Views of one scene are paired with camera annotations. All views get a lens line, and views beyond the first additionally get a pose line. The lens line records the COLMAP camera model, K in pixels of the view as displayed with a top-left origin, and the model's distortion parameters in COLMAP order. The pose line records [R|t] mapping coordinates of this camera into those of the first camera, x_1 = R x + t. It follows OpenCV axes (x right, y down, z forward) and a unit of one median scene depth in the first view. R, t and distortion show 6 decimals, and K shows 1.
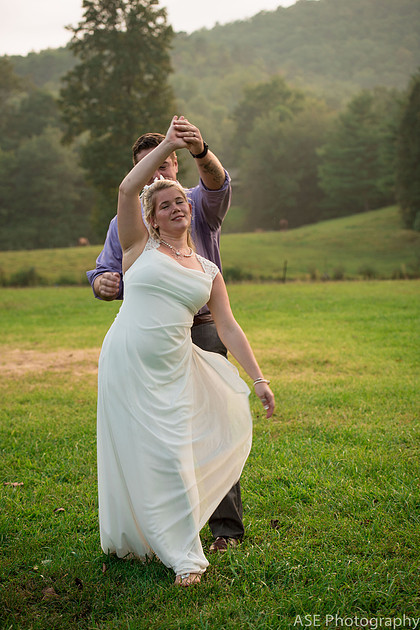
lens RADIAL K [[1309.1, 0, 210.0], [0, 1309.1, 314.9], [0, 0, 1]] dist [-0.125687, 0.000000]
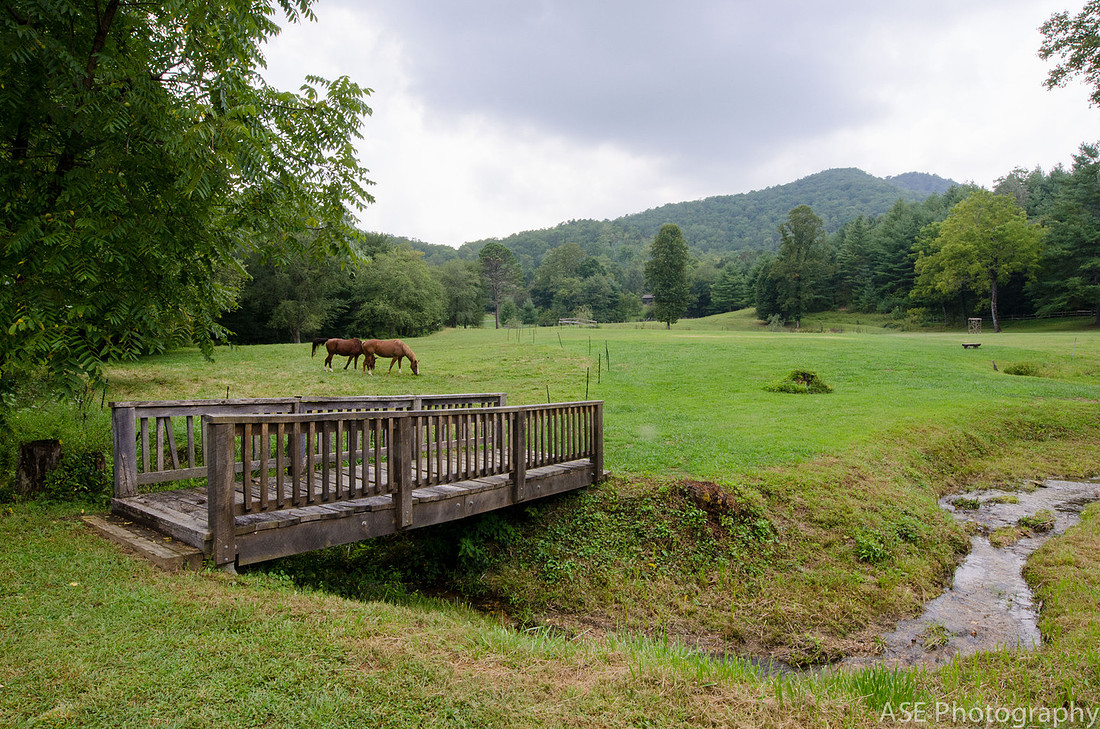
lens RADIAL K [[670.4, 0, 548.1], [0, 670.4, 362.7], [0, 0, 1]] dist [-0.010111, -0.001299]
pose [[0.996341, 0.036359, -0.077348, -0.121820], [-0.035804, 0.999322, 0.008548, 0.018412], [0.077607, -0.005747, 0.996967, -0.283050]]
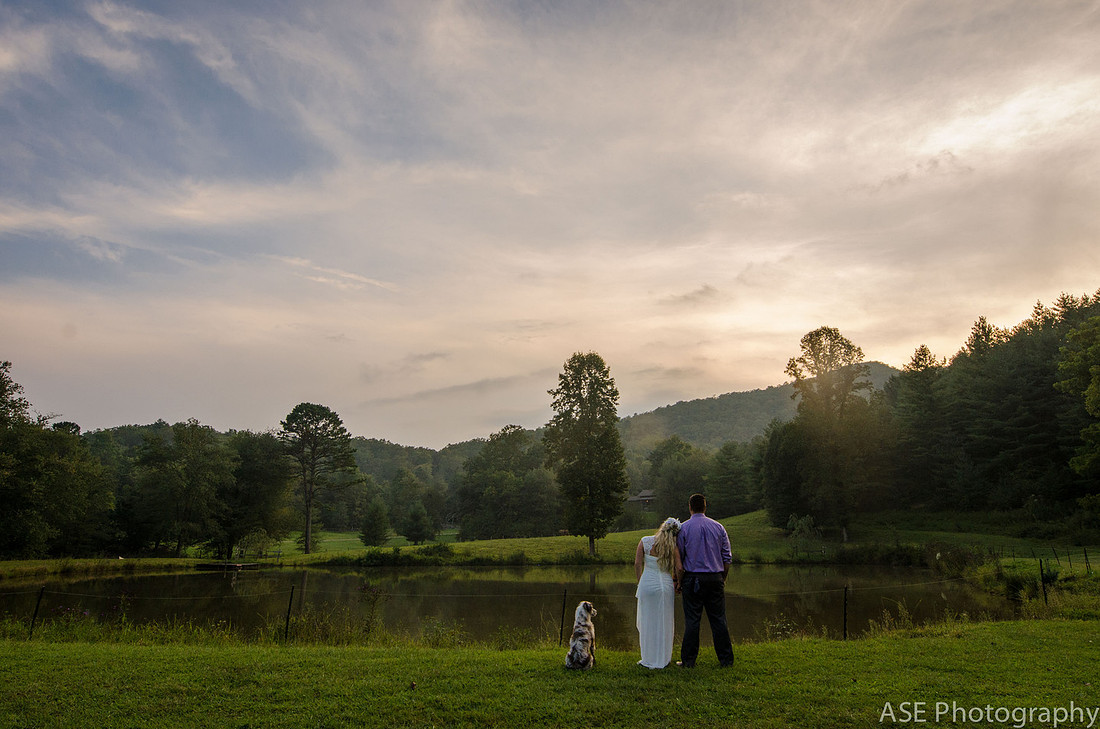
lens RADIAL K [[670.4, 0, 546.6], [0, 670.4, 365.3], [0, 0, 1]] dist [-0.010111, -0.001299]
pose [[0.992281, -0.016953, -0.122845, -0.008206], [-0.019932, 0.955927, -0.292926, -0.009120], [0.122397, 0.293113, 0.948211, 0.132381]]
